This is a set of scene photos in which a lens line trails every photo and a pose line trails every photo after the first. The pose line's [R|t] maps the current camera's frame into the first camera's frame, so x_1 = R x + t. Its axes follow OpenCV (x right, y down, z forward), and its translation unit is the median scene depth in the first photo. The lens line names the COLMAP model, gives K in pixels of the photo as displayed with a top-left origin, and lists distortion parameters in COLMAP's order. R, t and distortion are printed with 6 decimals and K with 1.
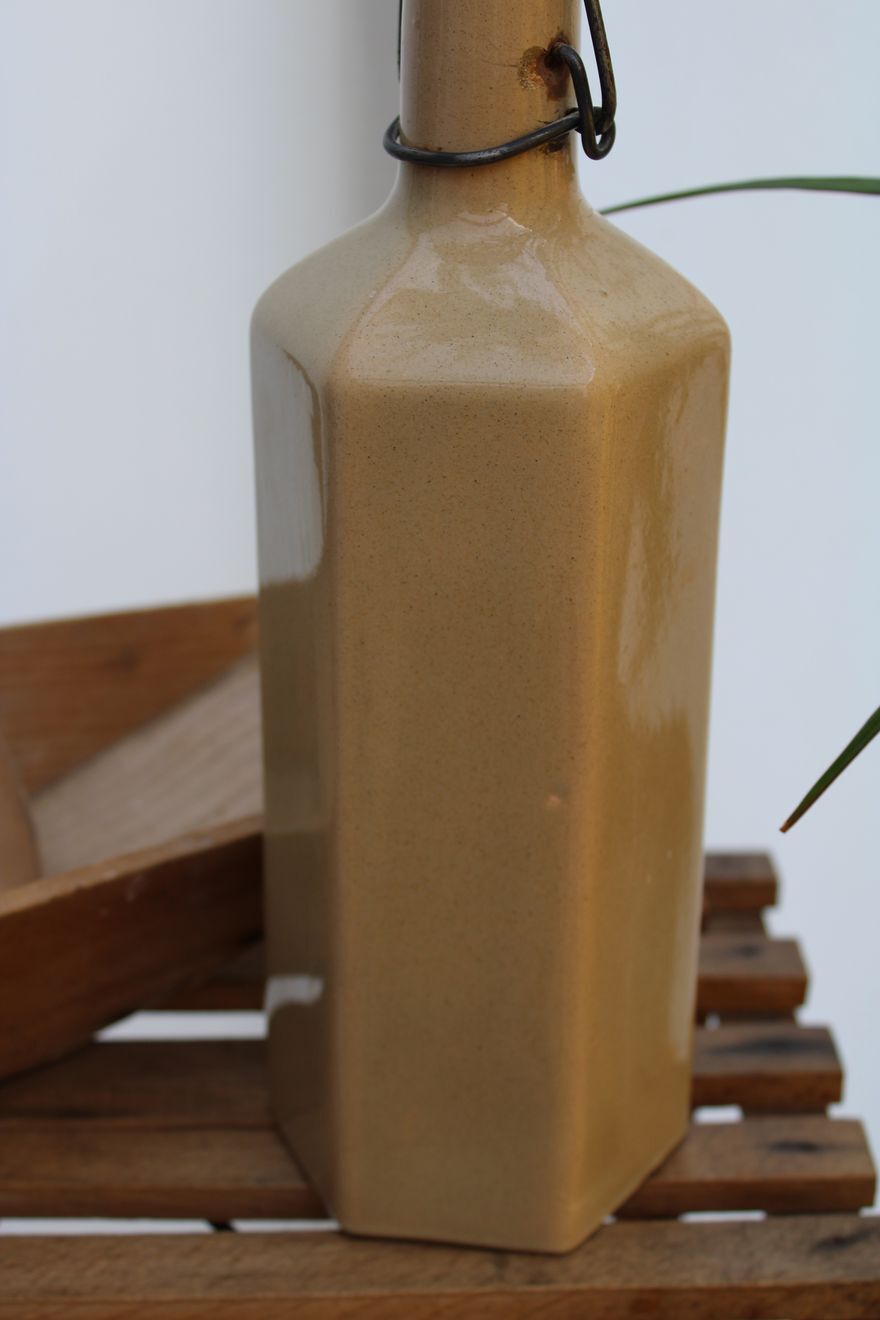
lens RADIAL K [[2050.6, 0, 440.0], [0, 2050.6, 660.0], [0, 0, 1]] dist [-0.021499, -0.044690]
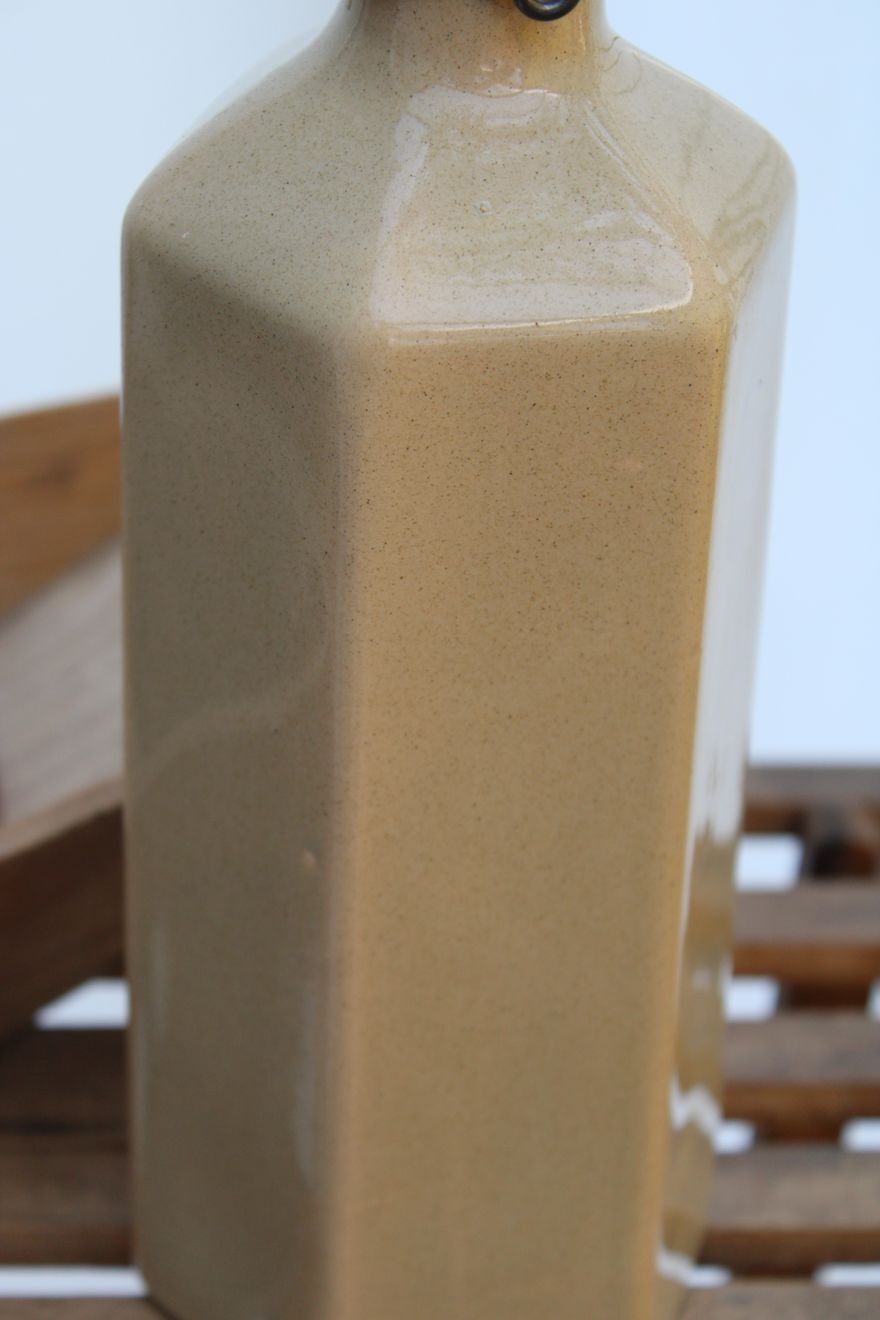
lens RADIAL K [[3119.7, 0, 440.0], [0, 3119.7, 660.0], [0, 0, 1]] dist [0.045990, -0.147442]
pose [[0.756955, 0.379176, -0.532208, 0.579493], [-0.318795, 0.925220, 0.205761, -0.211875], [0.570429, 0.013914, 0.821229, 0.109347]]
